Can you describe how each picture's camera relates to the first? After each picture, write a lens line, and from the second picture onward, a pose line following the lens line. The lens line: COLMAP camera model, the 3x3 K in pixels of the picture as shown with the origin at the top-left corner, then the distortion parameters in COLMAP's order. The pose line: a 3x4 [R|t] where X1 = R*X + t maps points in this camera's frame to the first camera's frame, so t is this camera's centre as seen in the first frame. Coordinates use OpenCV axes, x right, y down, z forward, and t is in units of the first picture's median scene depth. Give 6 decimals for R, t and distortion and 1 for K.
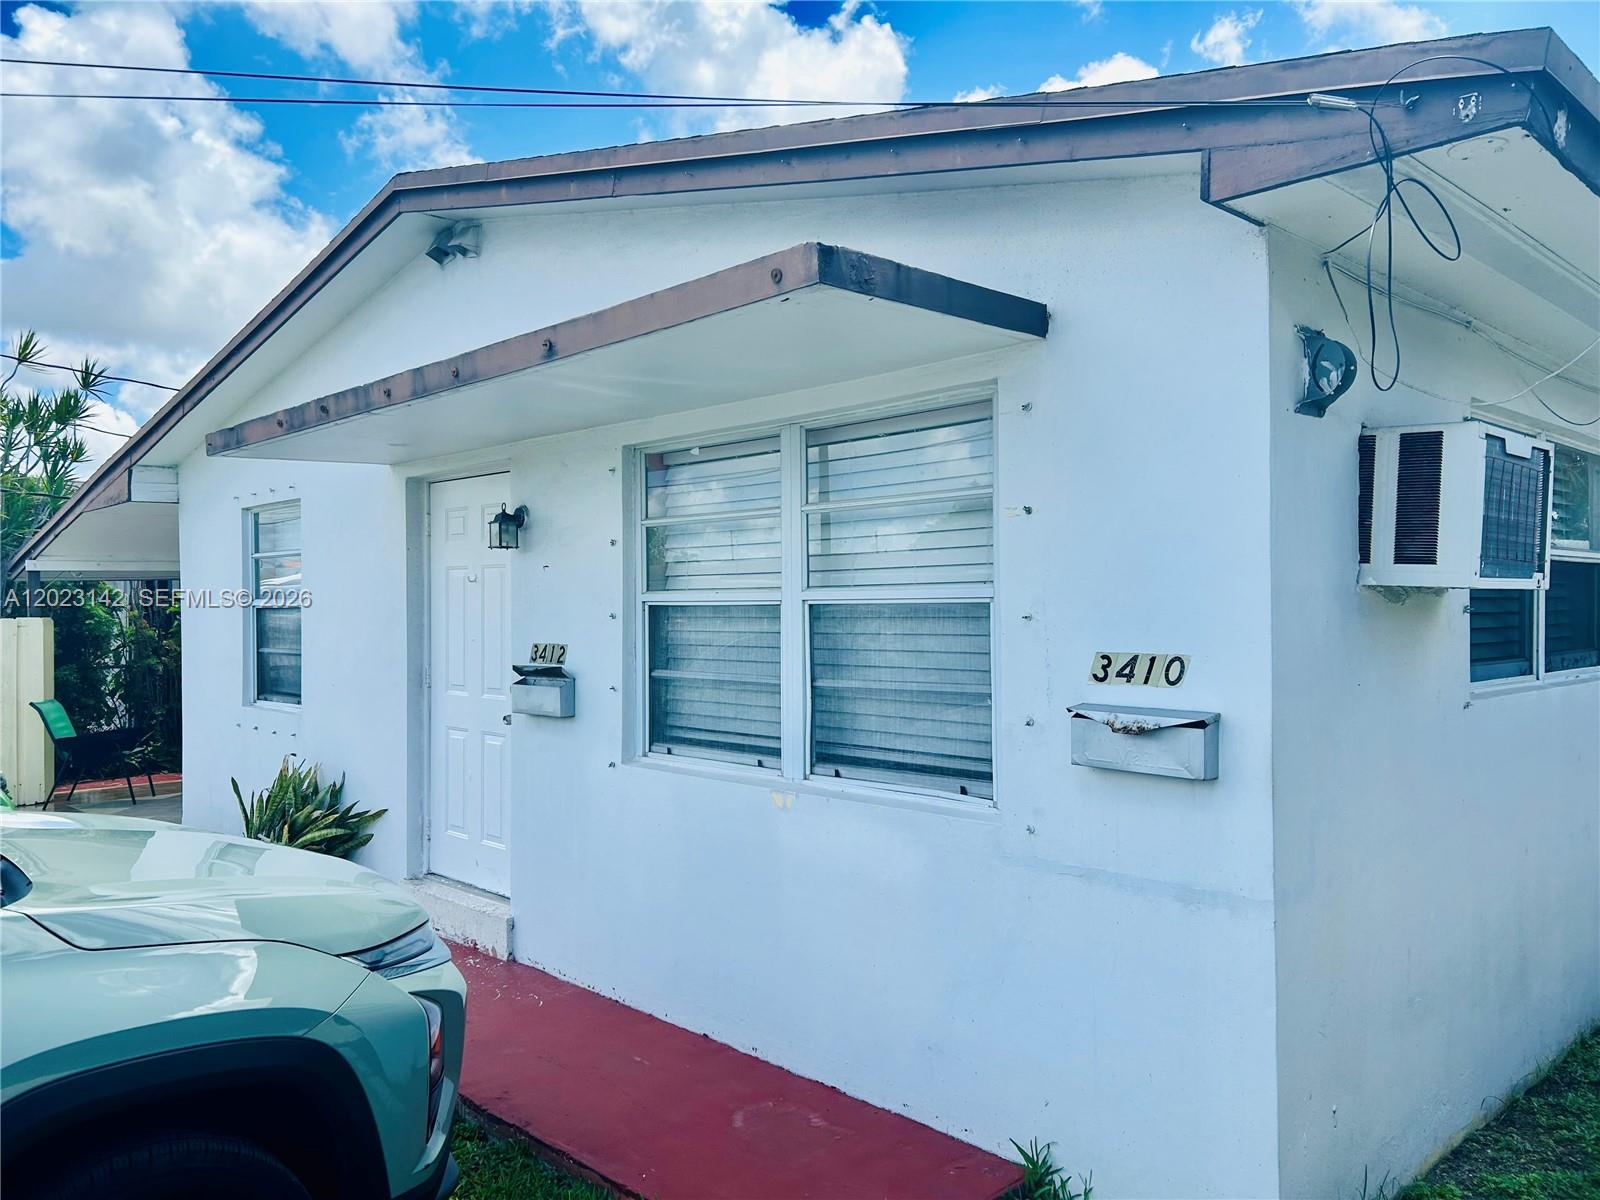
lens RADIAL K [[1199.4, 0, 798.3], [0, 1199.4, 612.9], [0, 0, 1]] dist [0.035818, -0.041546]
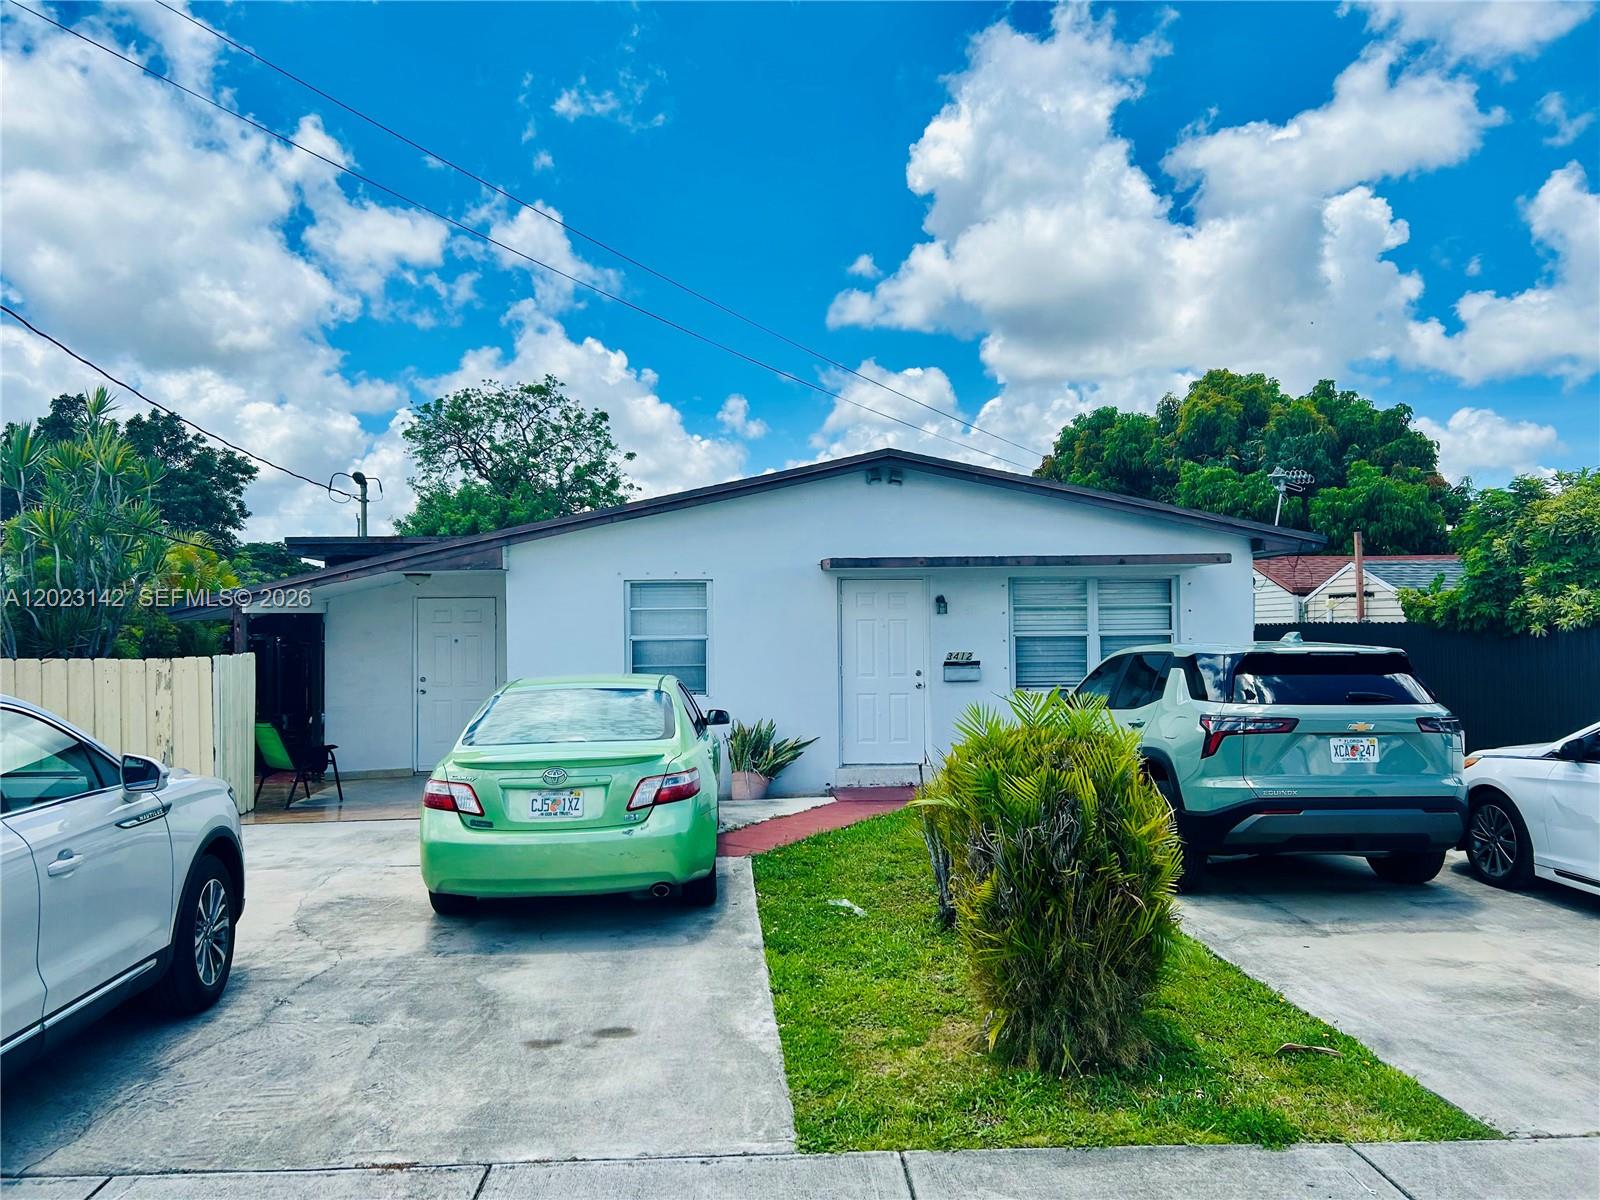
lens RADIAL K [[1199.4, 0, 832.5], [0, 1199.4, 620.7], [0, 0, 1]] dist [0.035818, -0.041546]
pose [[0.639087, 0.011466, 0.769049, -3.217180], [0.013027, 0.999584, -0.025730, 0.028811], [-0.769024, 0.026462, 0.638671, -0.541169]]
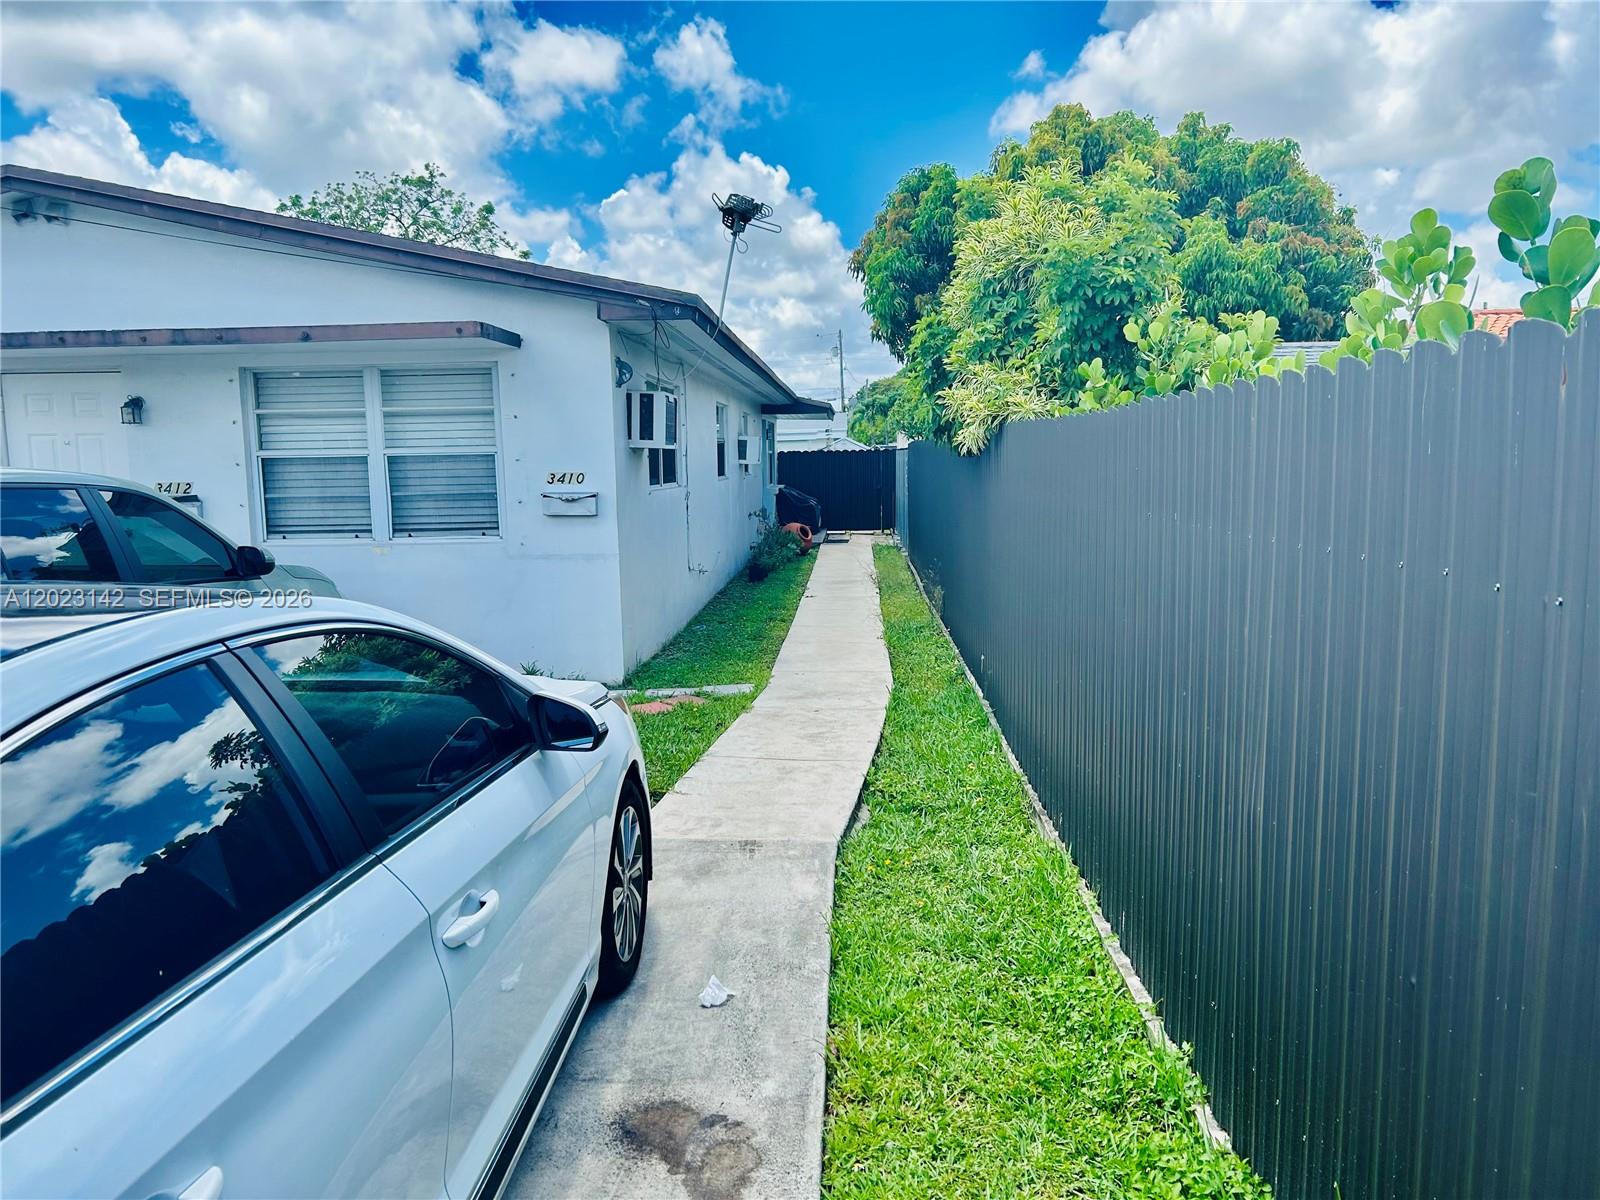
lens RADIAL K [[1179.7, 0, 786.8], [0, 1179.7, 600.5], [0, 0, 1]] dist [0.023962, -0.001665]
pose [[0.744620, -0.085486, 0.661992, -0.954227], [0.017013, 0.993873, 0.109207, 0.032175], [-0.667272, -0.070056, 0.741512, -1.117670]]
